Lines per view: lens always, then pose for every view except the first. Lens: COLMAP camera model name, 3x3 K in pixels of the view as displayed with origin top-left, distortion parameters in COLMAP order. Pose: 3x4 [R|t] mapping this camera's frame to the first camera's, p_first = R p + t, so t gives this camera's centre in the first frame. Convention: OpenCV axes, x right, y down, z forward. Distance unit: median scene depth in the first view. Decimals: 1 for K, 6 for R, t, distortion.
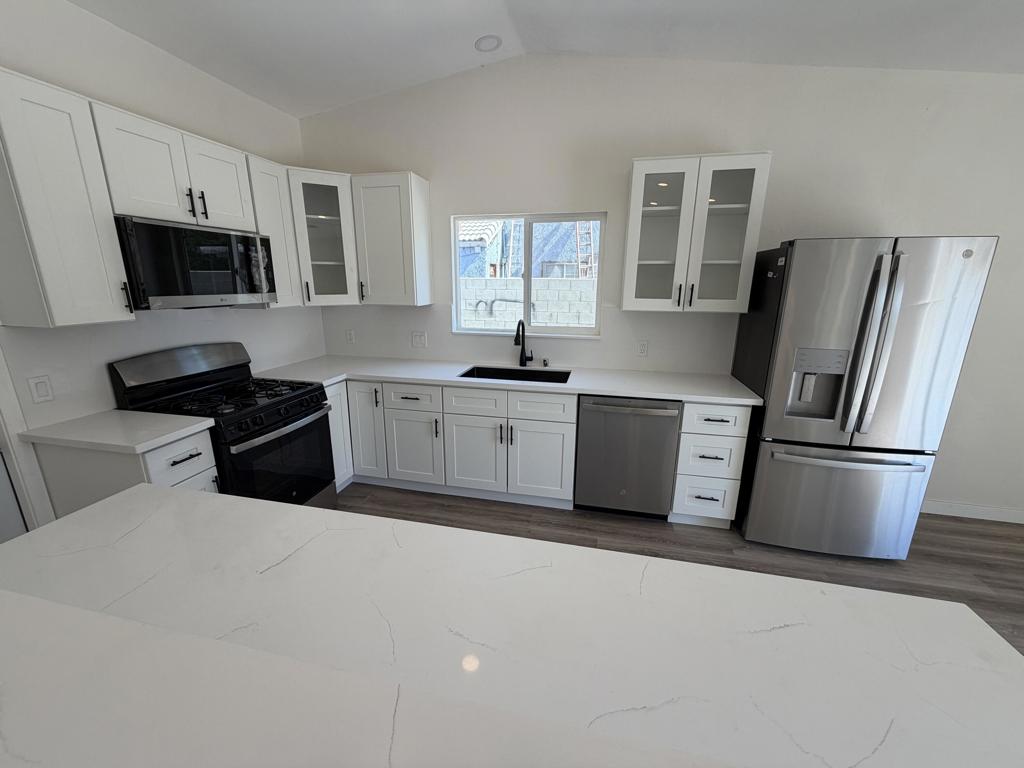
lens RADIAL K [[409.0, 0, 509.8], [0, 409.0, 381.7], [0, 0, 1]] dist [-0.000726, 0.000428]
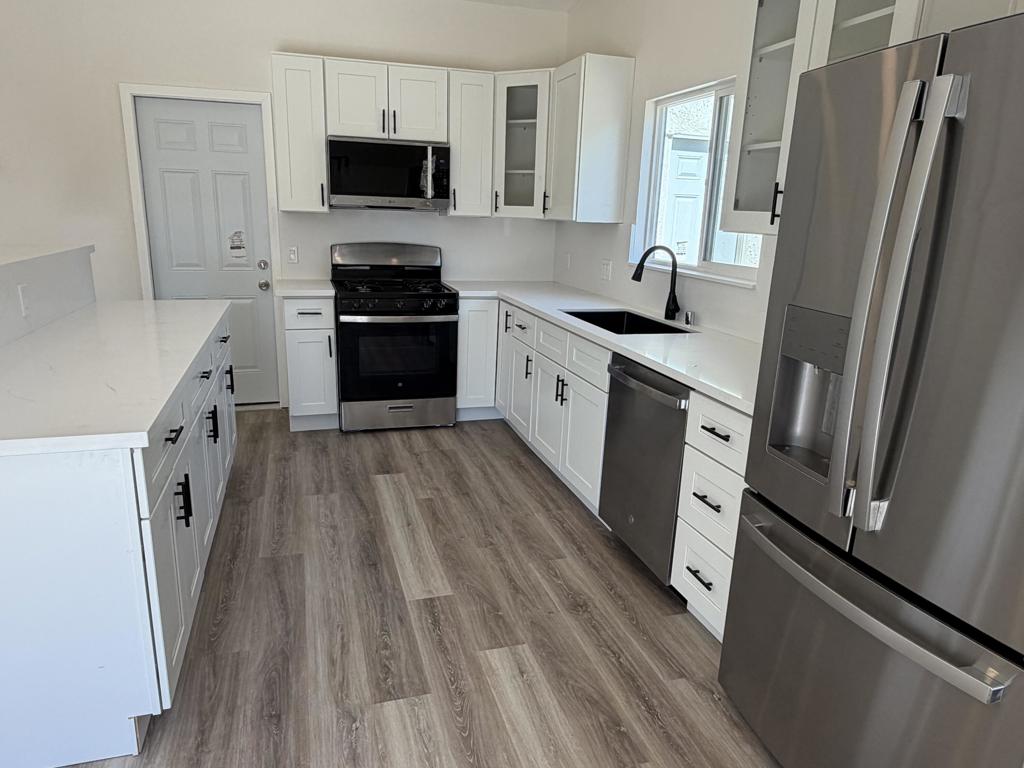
lens RADIAL K [[670.1, 0, 506.8], [0, 670.1, 387.3], [0, 0, 1]] dist [-0.003309, -0.007901]
pose [[0.497322, 0.233321, -0.835603, 0.993419], [-0.238690, 0.962785, 0.126774, -0.008683], [0.834085, 0.136402, 0.534506, 0.267054]]
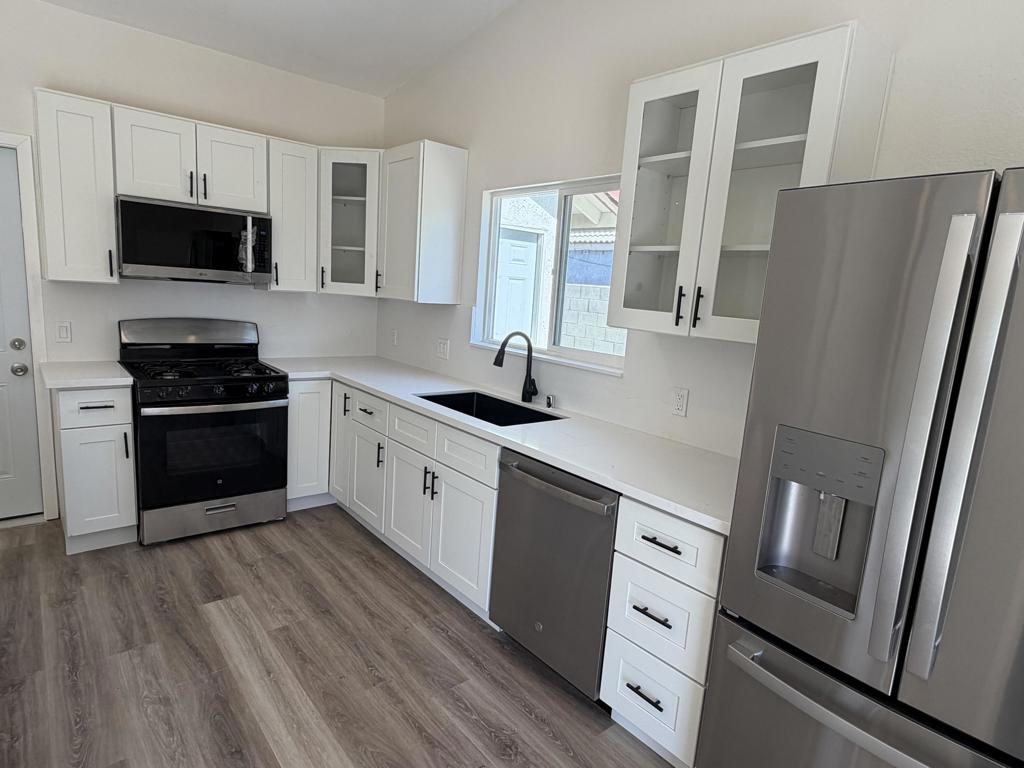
lens RADIAL K [[581.0, 0, 511.6], [0, 581.0, 383.1], [0, 0, 1]] dist [-0.000668, -0.001172]
pose [[0.794703, 0.148032, -0.588672, 0.687642], [-0.208295, 0.977425, -0.035405, -0.034877], [0.570141, 0.150753, 0.807597, 0.249442]]
